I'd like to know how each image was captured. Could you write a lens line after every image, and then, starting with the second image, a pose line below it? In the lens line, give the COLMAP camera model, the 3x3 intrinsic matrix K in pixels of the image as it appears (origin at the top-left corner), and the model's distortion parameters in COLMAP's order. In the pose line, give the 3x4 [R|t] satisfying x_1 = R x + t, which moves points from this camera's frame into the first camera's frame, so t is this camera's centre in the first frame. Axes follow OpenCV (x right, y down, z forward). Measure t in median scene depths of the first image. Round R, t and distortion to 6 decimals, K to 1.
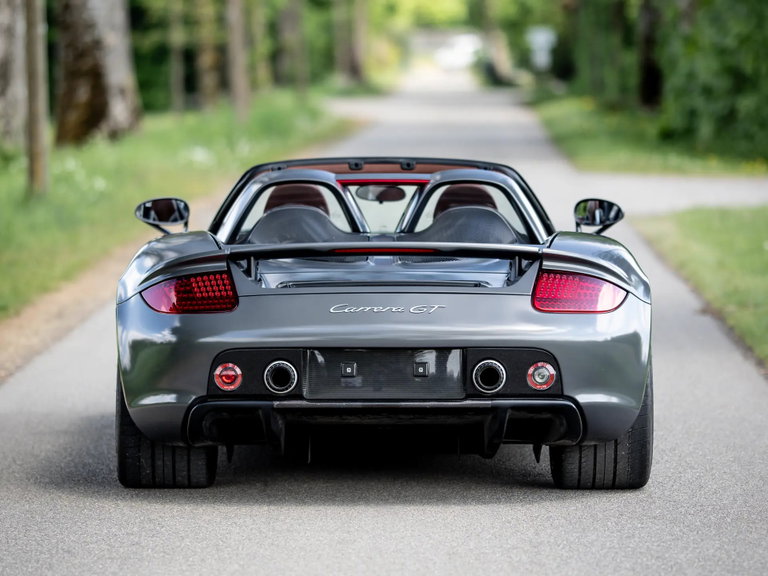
lens RADIAL K [[2925.7, 0, 384.0], [0, 2925.7, 288.0], [0, 0, 1]] dist [-0.059282, -0.641633]
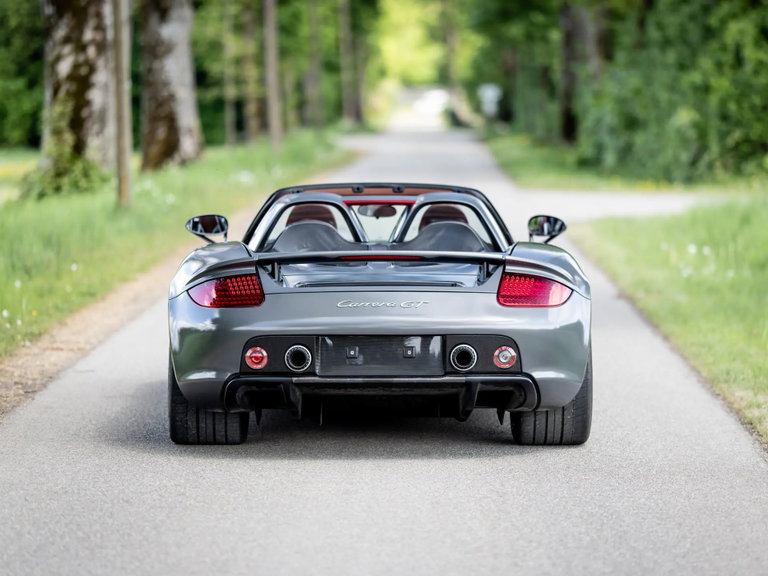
lens RADIAL K [[2895.4, 0, 386.4], [0, 2895.4, 301.9], [0, 0, 1]] dist [-0.097871, -0.876944]
pose [[1.000000, -0.000278, 0.000653, 0.001994], [0.000284, 0.999958, -0.009170, 0.018346], [-0.000651, 0.009170, 0.999958, -0.258360]]
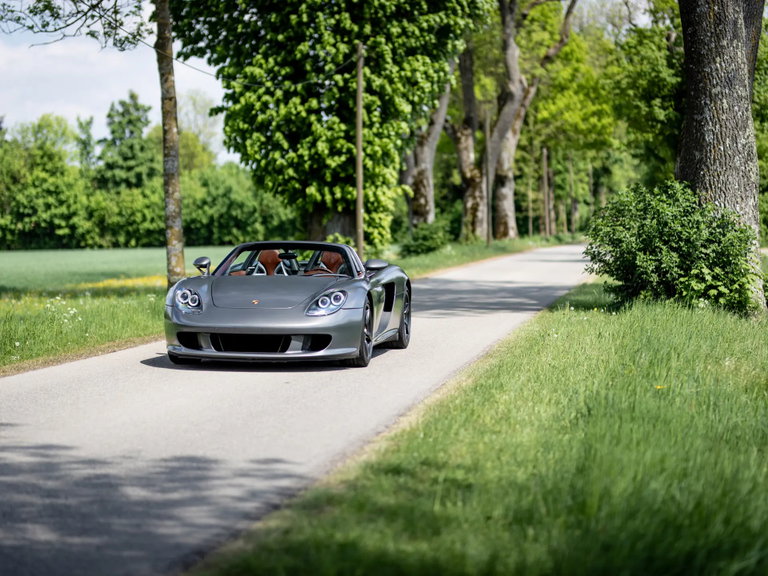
lens RADIAL K [[2895.4, 0, 386.4], [0, 2895.4, 301.9], [0, 0, 1]] dist [-0.097871, -0.876944]
pose [[0.991501, 0.013218, -0.129423, 0.106913], [-0.020140, 0.998427, -0.052324, 0.109972], [0.128528, 0.054486, 0.990208, -1.328296]]
